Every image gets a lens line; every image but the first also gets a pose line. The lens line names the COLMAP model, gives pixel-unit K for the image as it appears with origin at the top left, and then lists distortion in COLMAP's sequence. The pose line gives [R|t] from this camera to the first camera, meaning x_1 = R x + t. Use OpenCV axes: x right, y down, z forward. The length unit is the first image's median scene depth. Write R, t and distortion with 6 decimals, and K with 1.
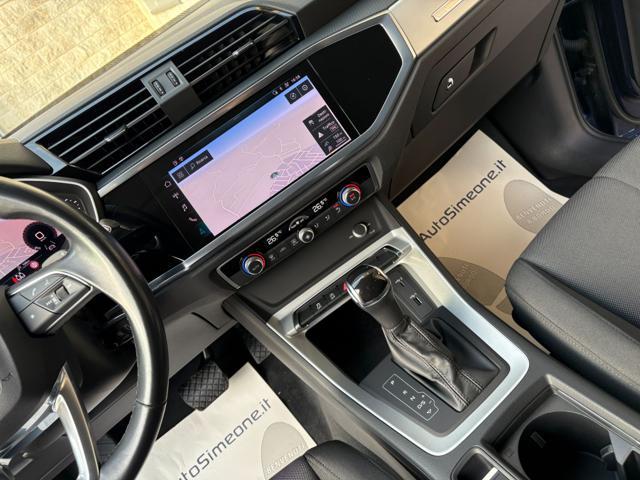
lens RADIAL K [[482.7, 0, 318.7], [0, 482.7, 239.3], [0, 0, 1]] dist [0.032381, -0.021921]
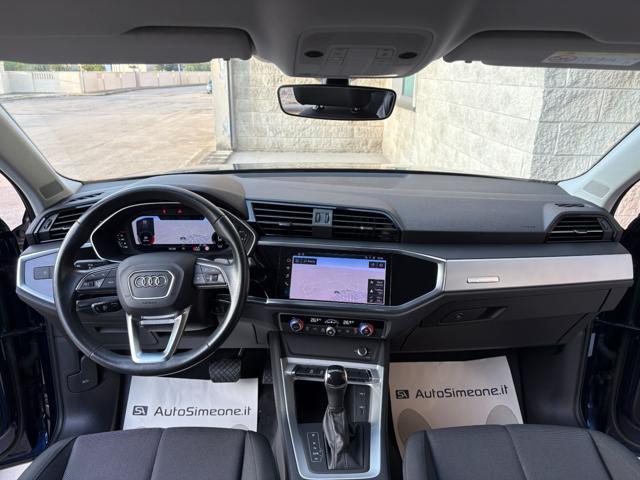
lens RADIAL K [[459.6, 0, 322.6], [0, 459.6, 242.6], [0, 0, 1]] dist [0.050229, -0.014038]
pose [[0.763961, 0.598707, -0.240652, 0.160269], [-0.631137, 0.770933, -0.085605, -0.095989], [0.134274, 0.217283, 0.966829, -0.661201]]
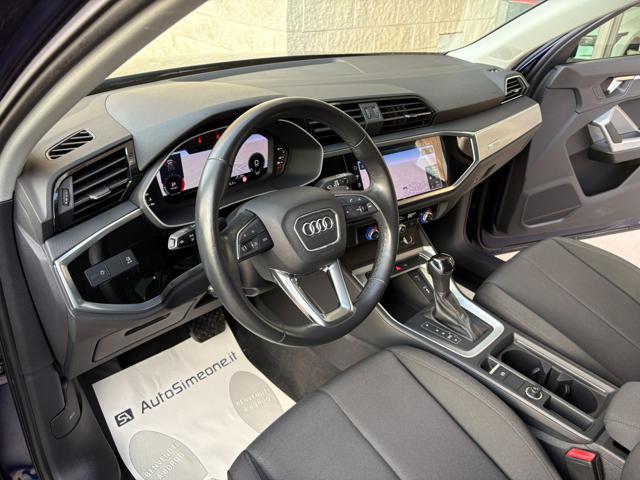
lens RADIAL K [[467.7, 0, 320.6], [0, 467.7, 236.7], [0, 0, 1]] dist [0.023115, -0.000249]
pose [[0.843625, 0.353094, 0.404503, -0.941828], [-0.286651, 0.933192, -0.216755, 0.466794], [-0.454014, 0.066909, 0.888479, -0.322863]]
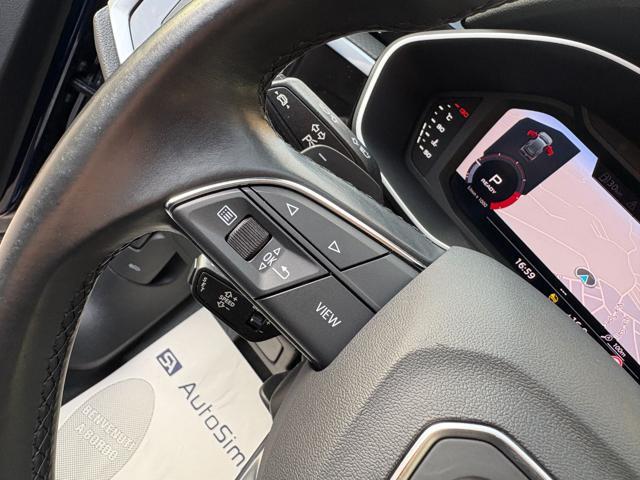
lens RADIAL K [[482.7, 0, 321.6], [0, 482.7, 221.9], [0, 0, 1]] dist [0.032381, -0.021921]
pose [[-0.033778, 0.958668, -0.282515, -0.606941], [-0.974269, 0.031443, 0.223183, 0.241523], [0.222842, 0.282784, 0.932939, 0.450480]]
